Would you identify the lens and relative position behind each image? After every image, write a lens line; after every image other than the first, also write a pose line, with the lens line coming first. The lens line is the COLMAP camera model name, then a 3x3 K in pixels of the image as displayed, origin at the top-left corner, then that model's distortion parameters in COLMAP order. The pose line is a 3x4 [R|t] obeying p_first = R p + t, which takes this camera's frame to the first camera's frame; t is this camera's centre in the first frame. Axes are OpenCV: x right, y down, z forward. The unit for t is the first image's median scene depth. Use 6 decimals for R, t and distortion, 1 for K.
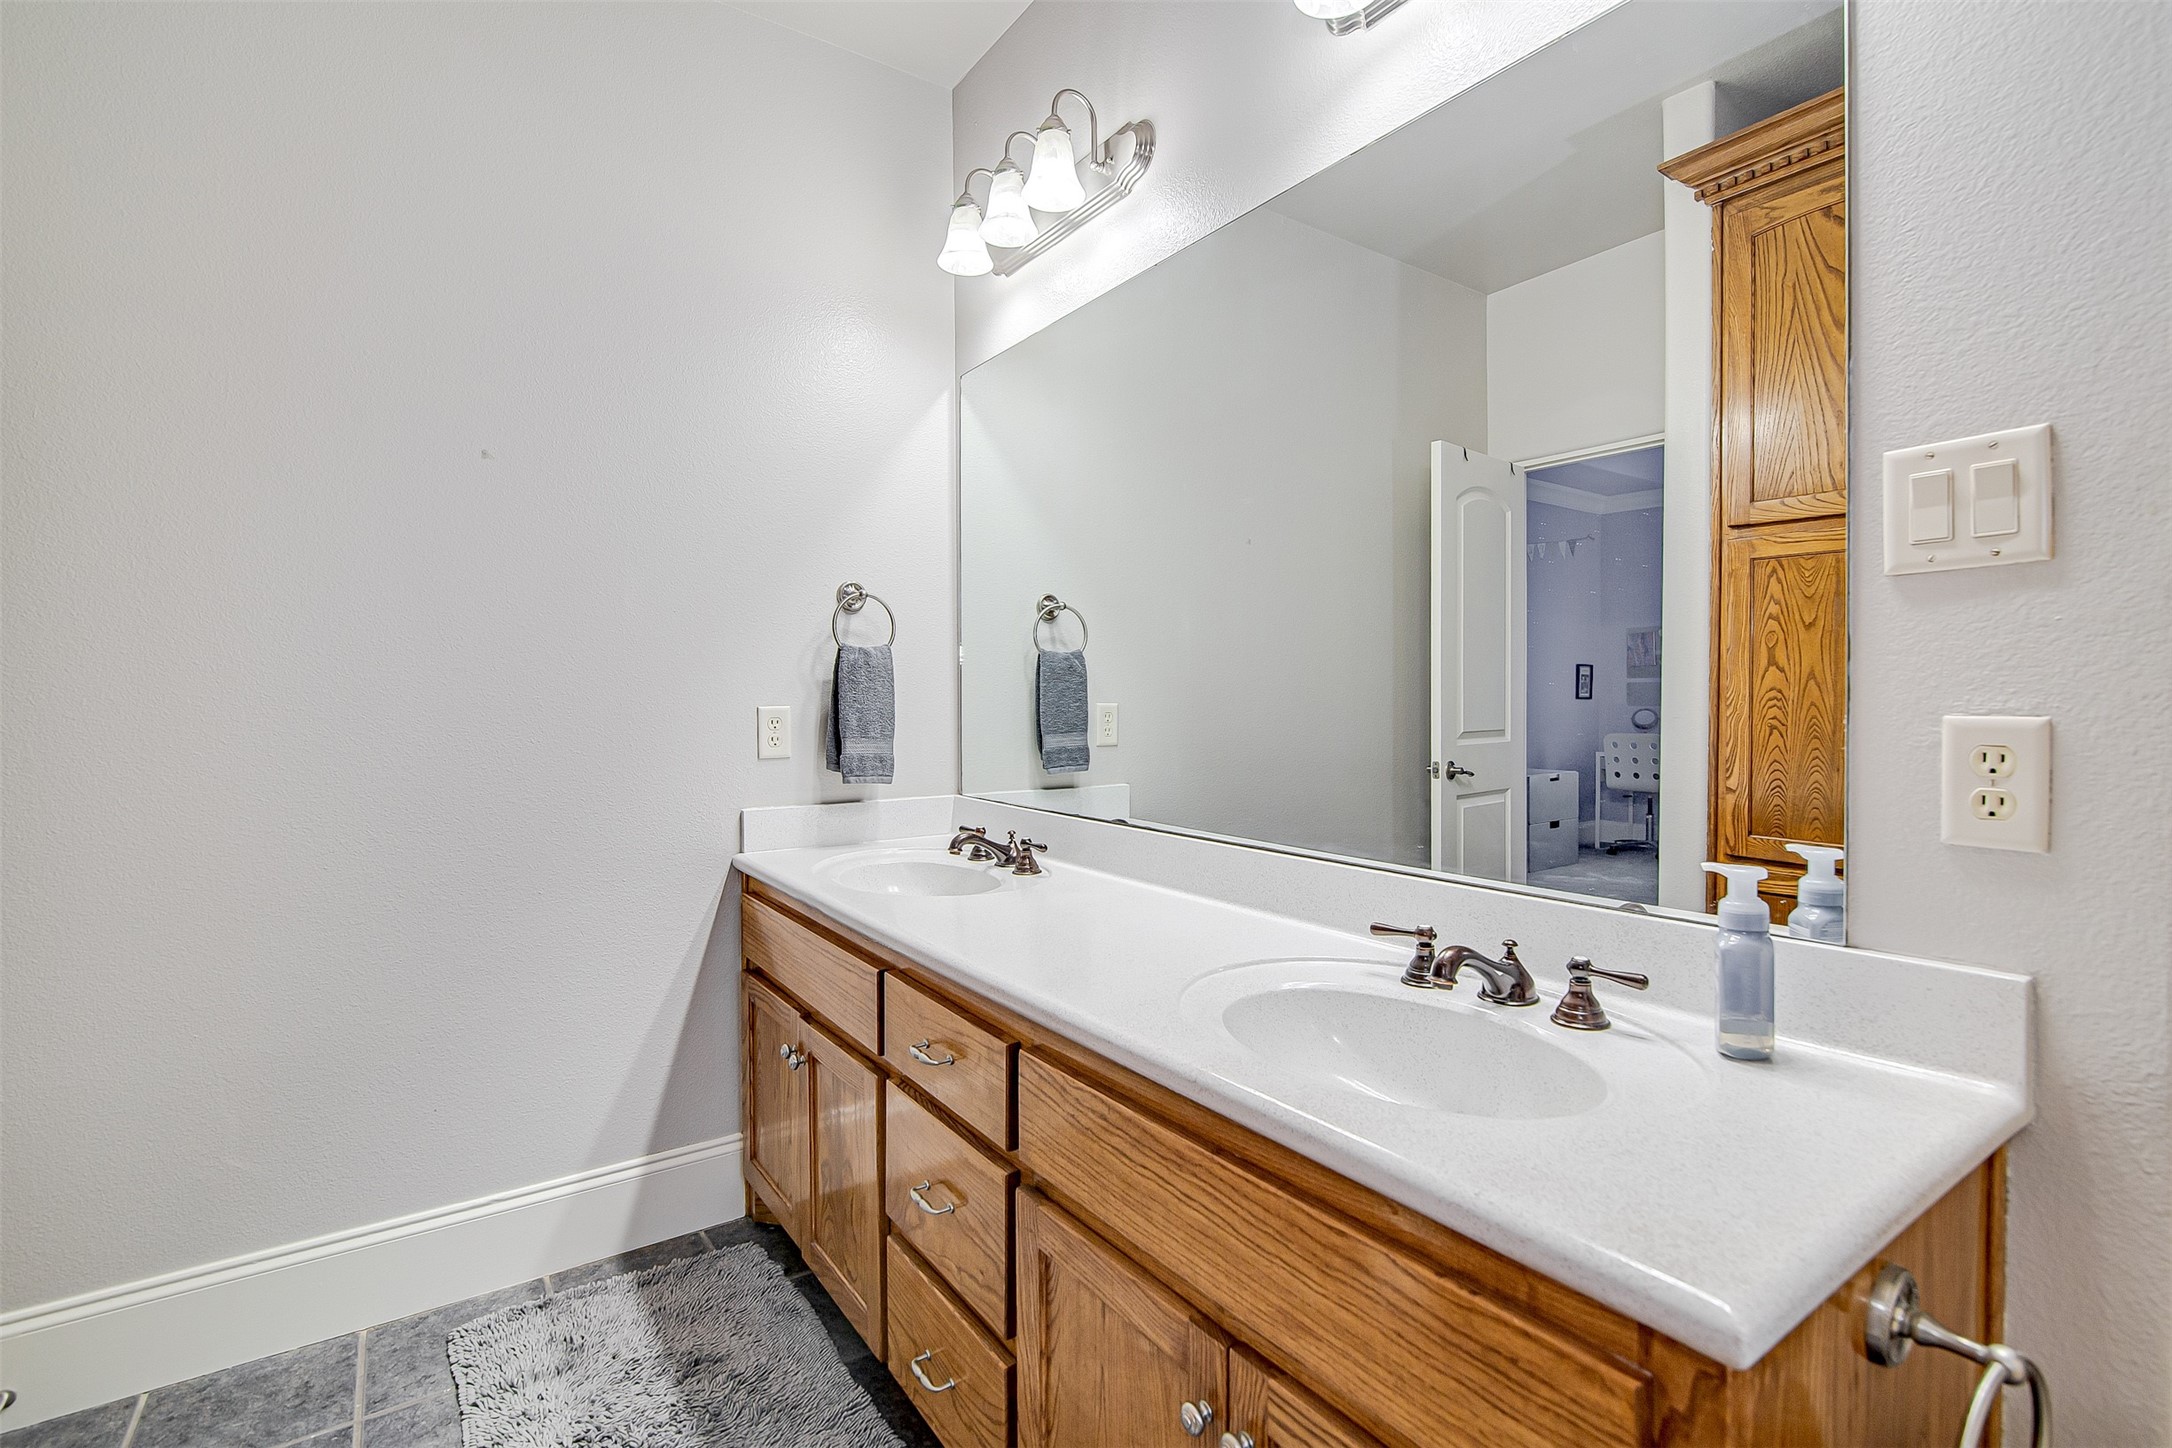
lens RADIAL K [[1009.4, 0, 1088.6], [0, 1009.4, 714.8], [0, 0, 1]] dist [-0.002501, 0.000859]
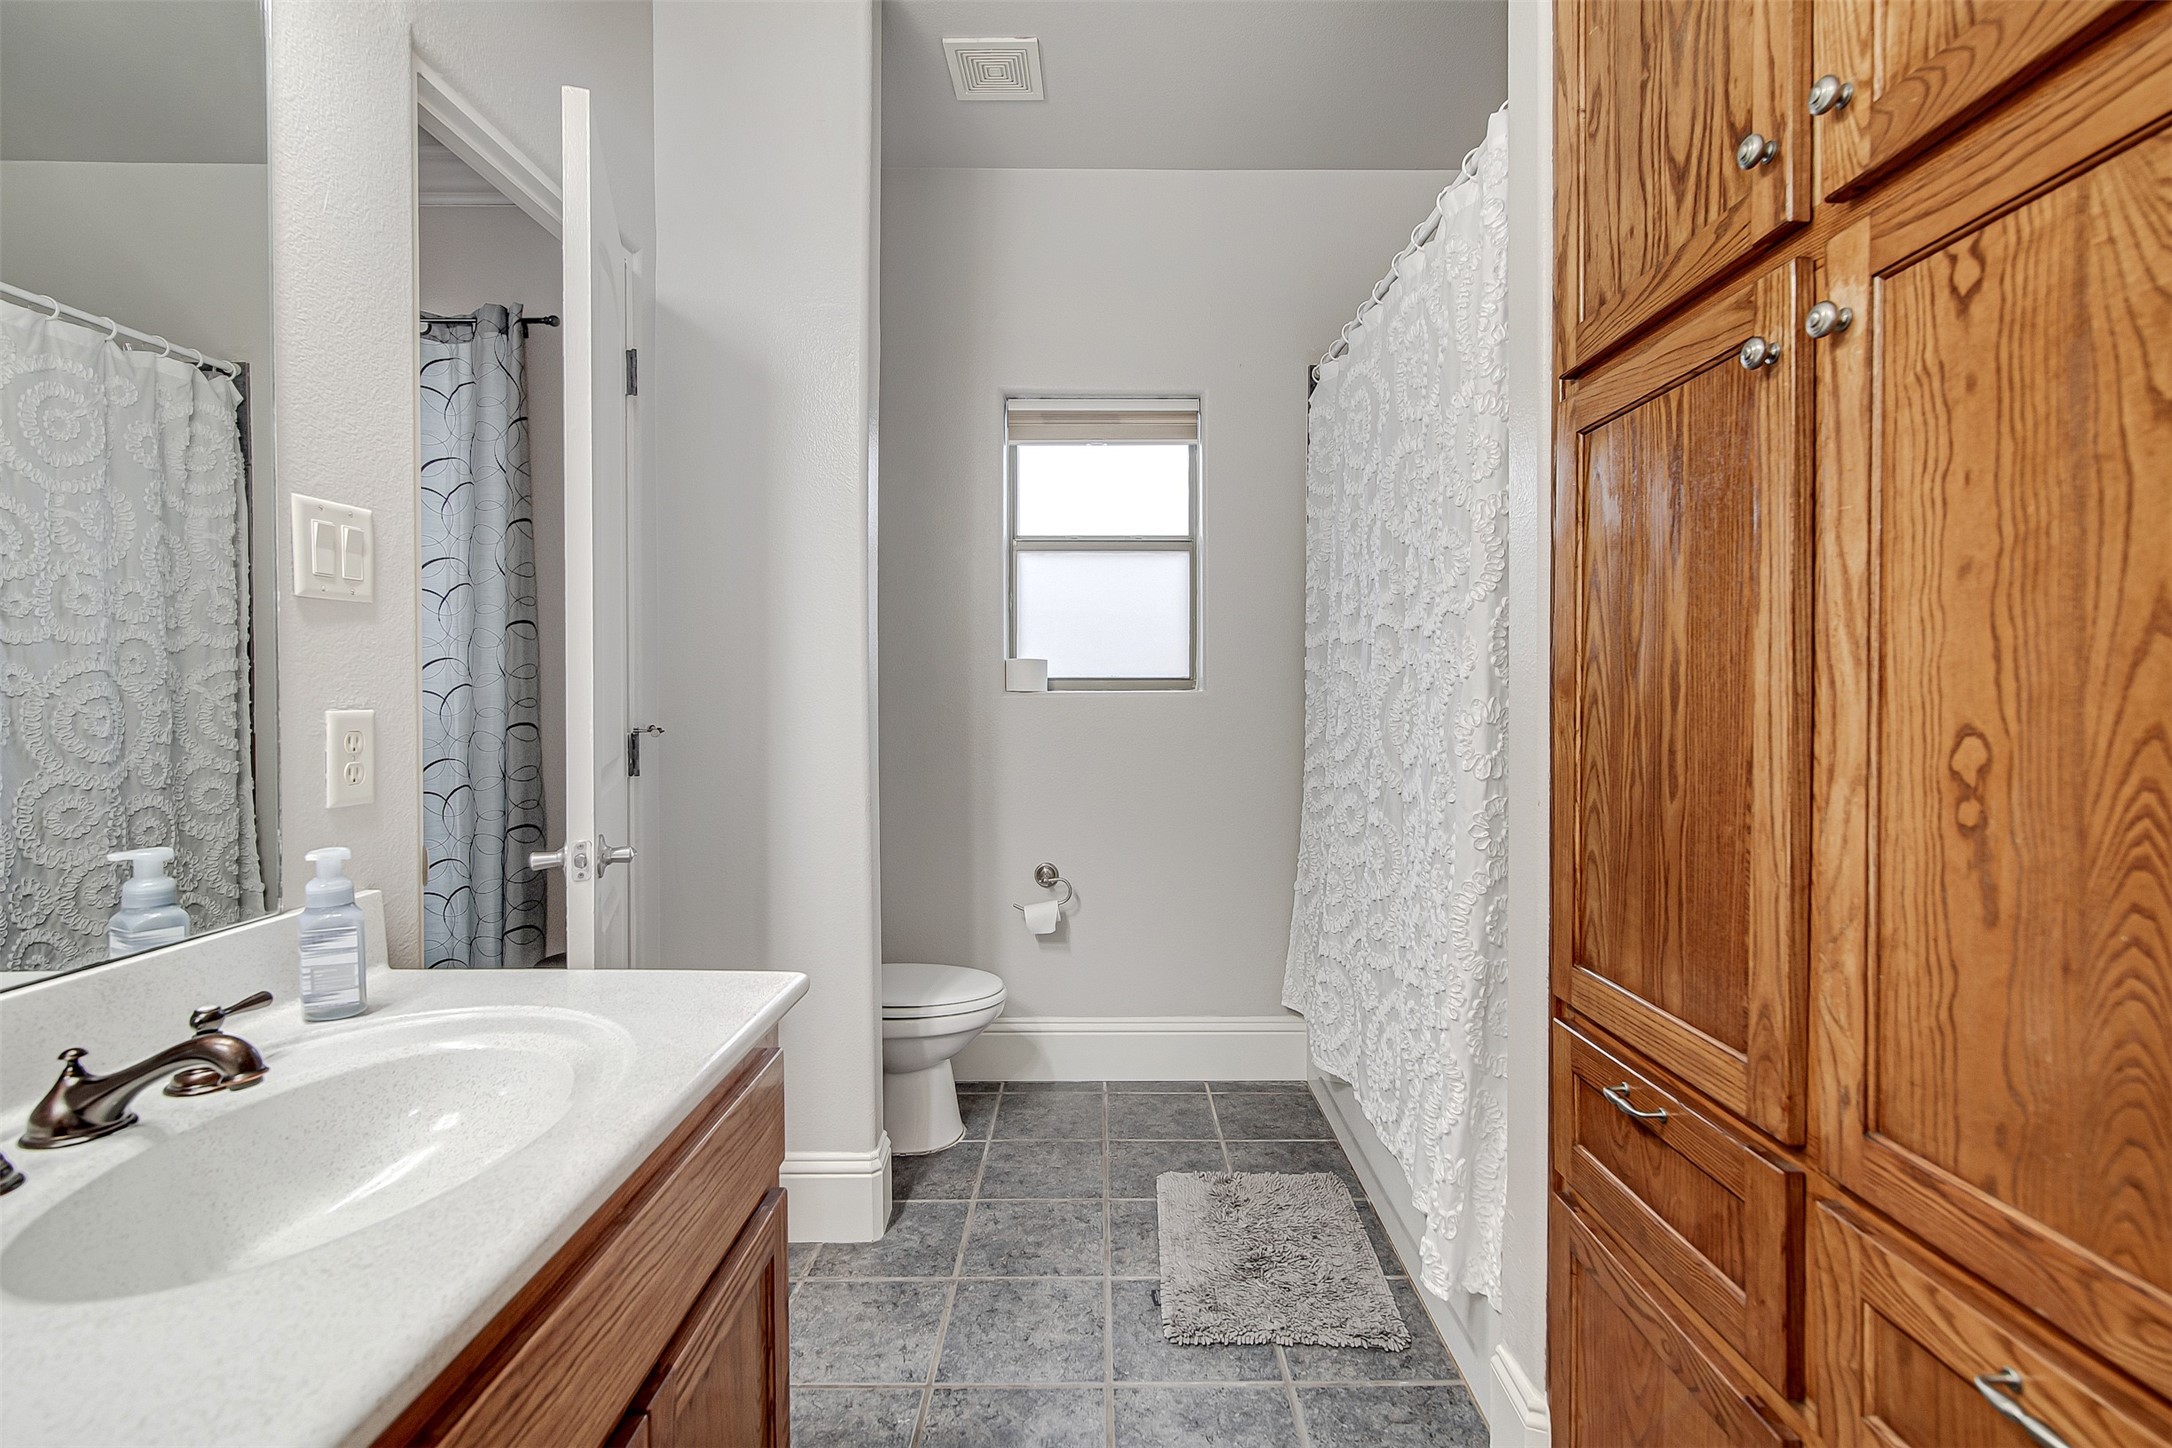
lens RADIAL K [[1009.4, 0, 1086.4], [0, 1009.4, 708.0], [0, 0, 1]] dist [-0.002501, 0.000859]
pose [[-0.821960, -0.004928, 0.569524, -0.700972], [0.006257, 0.999824, 0.017683, -0.019335], [-0.569511, 0.018098, -0.821785, 1.512995]]
